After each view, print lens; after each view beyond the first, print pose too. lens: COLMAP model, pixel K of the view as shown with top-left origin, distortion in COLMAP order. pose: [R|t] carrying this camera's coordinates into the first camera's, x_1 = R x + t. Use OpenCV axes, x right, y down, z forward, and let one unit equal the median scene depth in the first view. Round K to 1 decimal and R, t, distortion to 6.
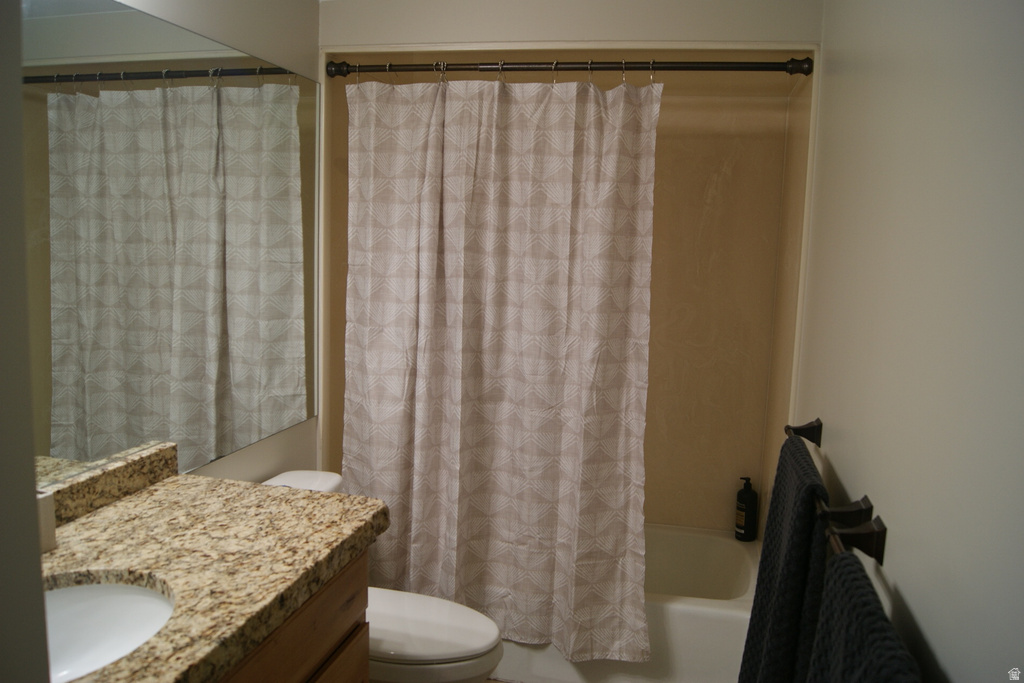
lens RADIAL K [[795.0, 0, 512.0], [0, 795.0, 341.5], [0, 0, 1]] dist [-0.092195, 0.024486]
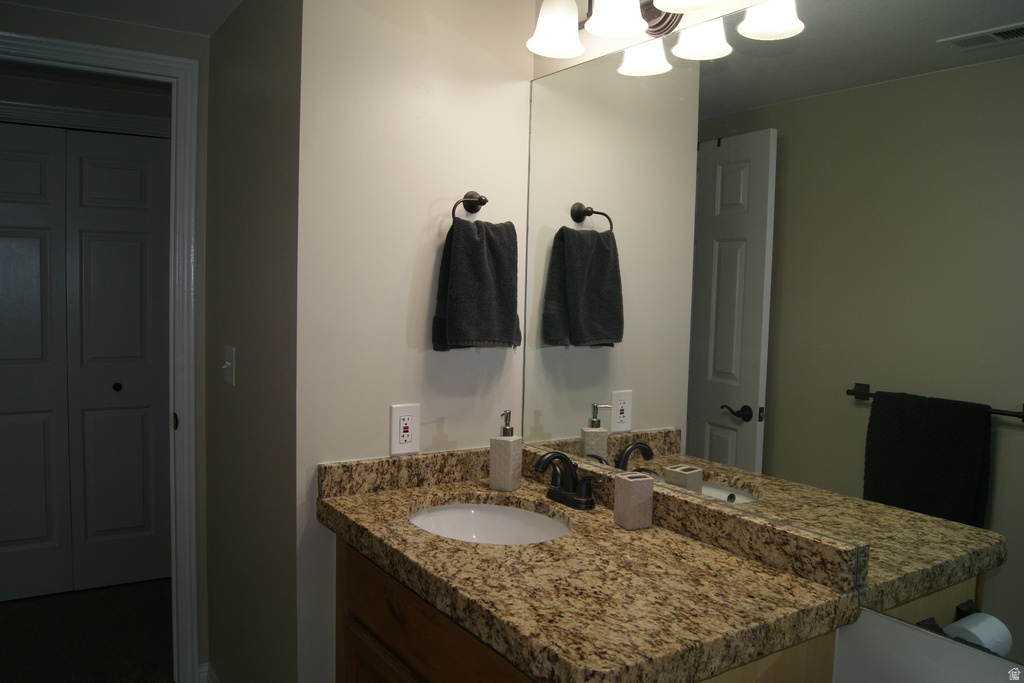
lens RADIAL K [[795.0, 0, 512.0], [0, 795.0, 341.5], [0, 0, 1]] dist [-0.092195, 0.024486]
pose [[-0.681008, -0.004136, -0.732265, 0.345119], [-0.148287, 0.980045, 0.132372, -0.120979], [0.717105, 0.198731, -0.668032, 1.450404]]
